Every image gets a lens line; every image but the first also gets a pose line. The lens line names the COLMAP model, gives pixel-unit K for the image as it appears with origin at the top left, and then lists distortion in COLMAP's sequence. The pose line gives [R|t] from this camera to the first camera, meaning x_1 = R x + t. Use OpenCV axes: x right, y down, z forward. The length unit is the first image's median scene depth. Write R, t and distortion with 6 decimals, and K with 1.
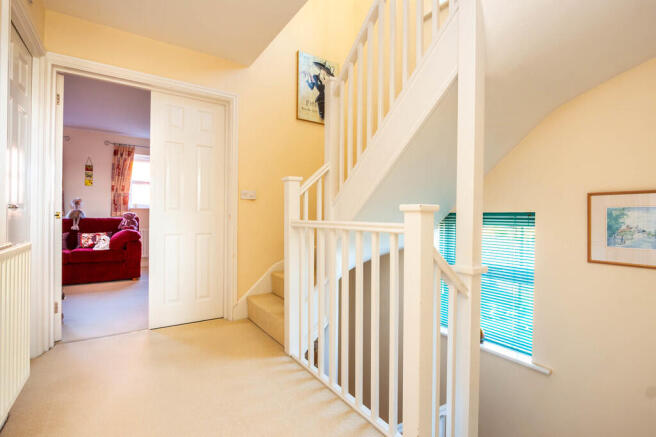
lens RADIAL K [[312.7, 0, 328.0], [0, 312.7, 218.5], [0, 0, 1]] dist [-0.015014, -0.000050]
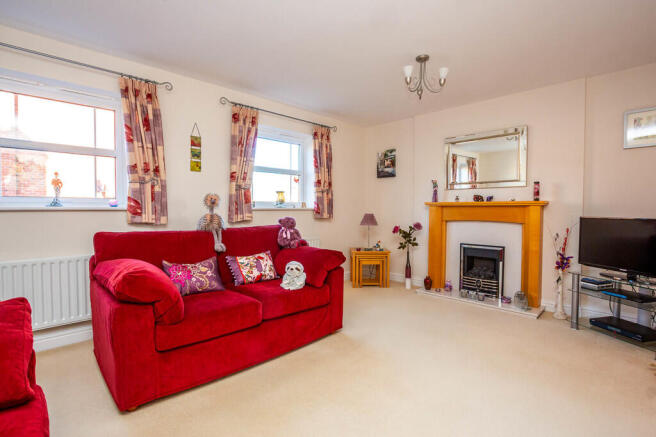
lens RADIAL K [[312.7, 0, 328.0], [0, 312.7, 218.5], [0, 0, 1]] dist [-0.015014, -0.000050]
pose [[0.982316, -0.013899, 0.186714, -0.624643], [0.007587, 0.999377, 0.034477, -0.033733], [-0.187076, -0.032450, 0.981809, 0.356204]]
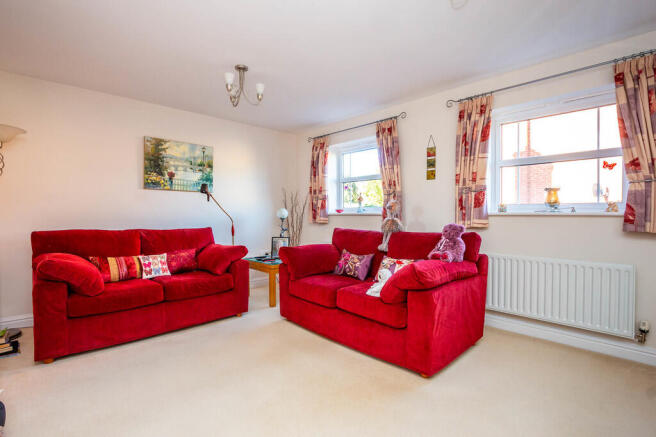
lens RADIAL K [[312.7, 0, 328.0], [0, 312.7, 218.5], [0, 0, 1]] dist [-0.015014, -0.000050]
pose [[0.174972, 0.005292, -0.984559, -0.167087], [0.003106, 0.999978, 0.005927, -0.028888], [0.984569, -0.004095, 0.174952, 0.661998]]
